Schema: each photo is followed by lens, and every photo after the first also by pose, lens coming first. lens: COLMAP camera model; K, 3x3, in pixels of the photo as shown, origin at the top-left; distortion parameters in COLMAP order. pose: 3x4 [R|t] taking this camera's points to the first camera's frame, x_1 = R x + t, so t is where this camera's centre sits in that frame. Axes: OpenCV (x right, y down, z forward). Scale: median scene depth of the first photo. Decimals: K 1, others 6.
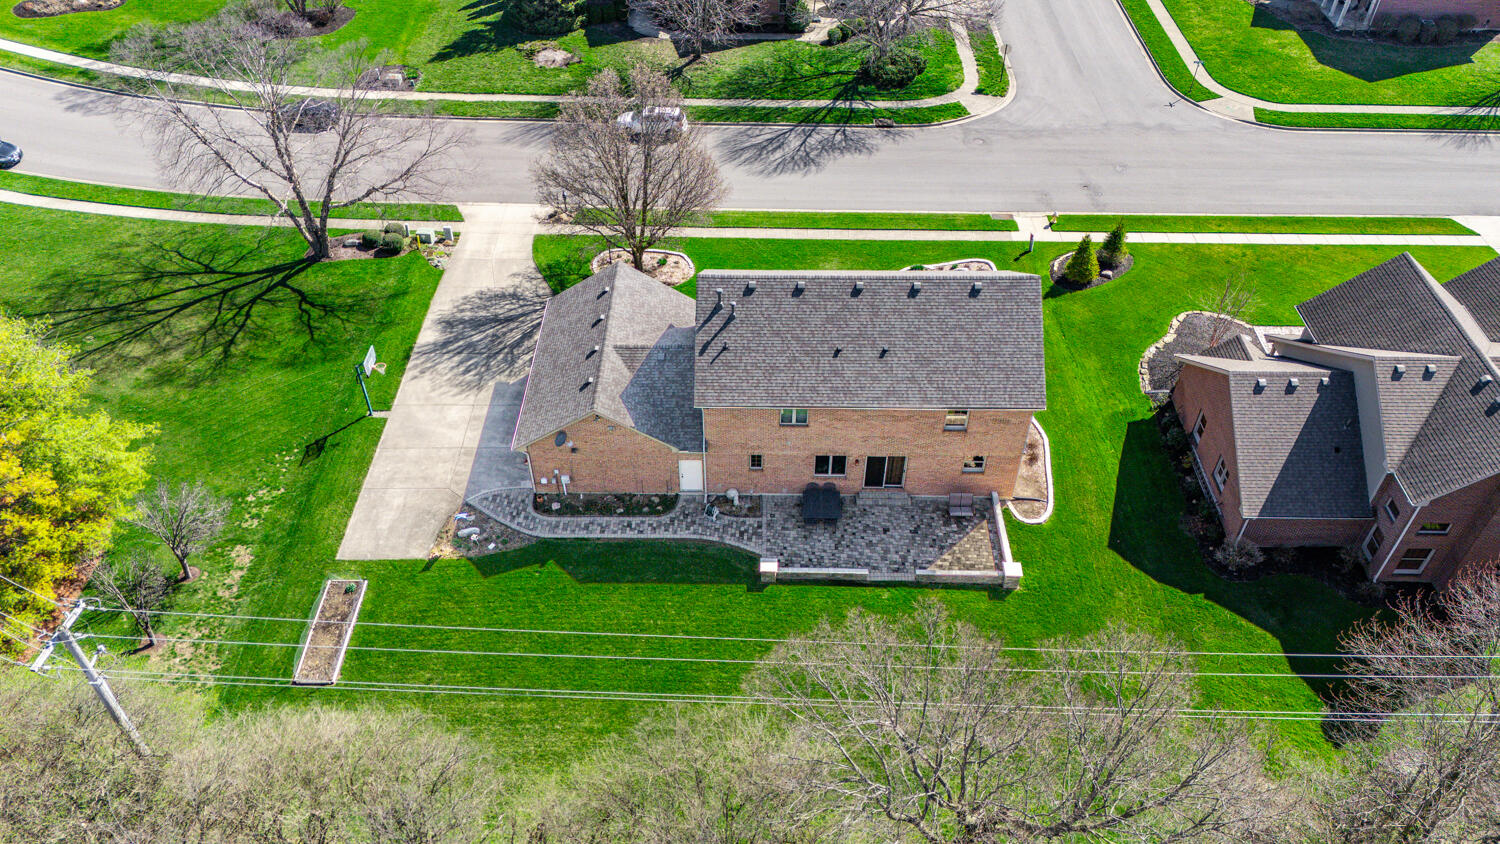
lens RADIAL K [[1109.8, 0, 760.6], [0, 1109.8, 366.9], [0, 0, 1]] dist [0.064289, -0.070089]
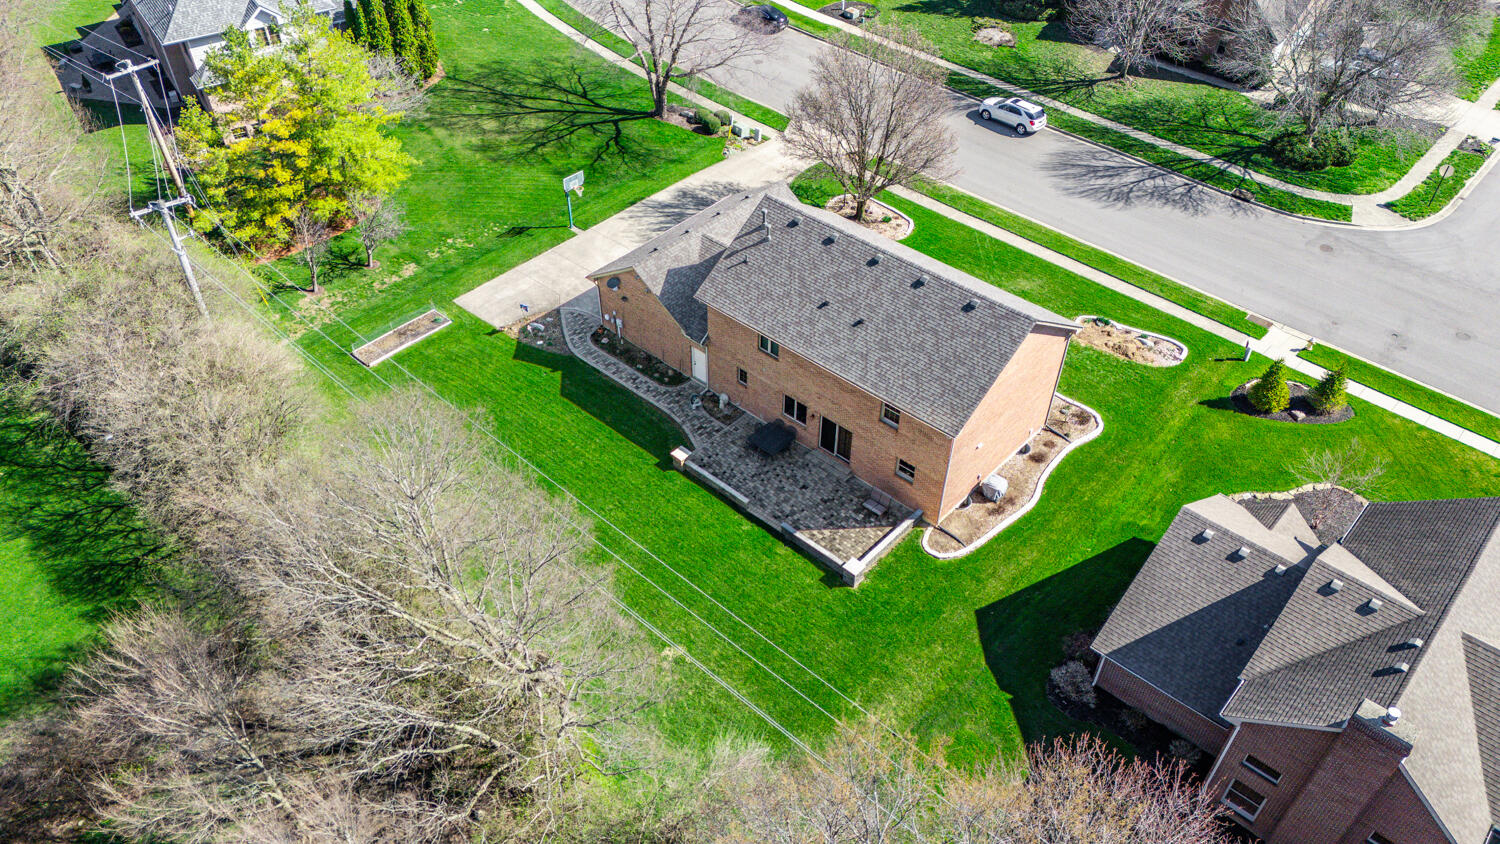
lens RADIAL K [[1154.9, 0, 818.5], [0, 1154.9, 370.3], [0, 0, 1]] dist [0.066716, -0.105876]
pose [[0.767218, 0.413237, -0.490522, 0.481475], [-0.425795, 0.900099, 0.092304, -0.043079], [0.479662, 0.138045, 0.866526, 0.055984]]
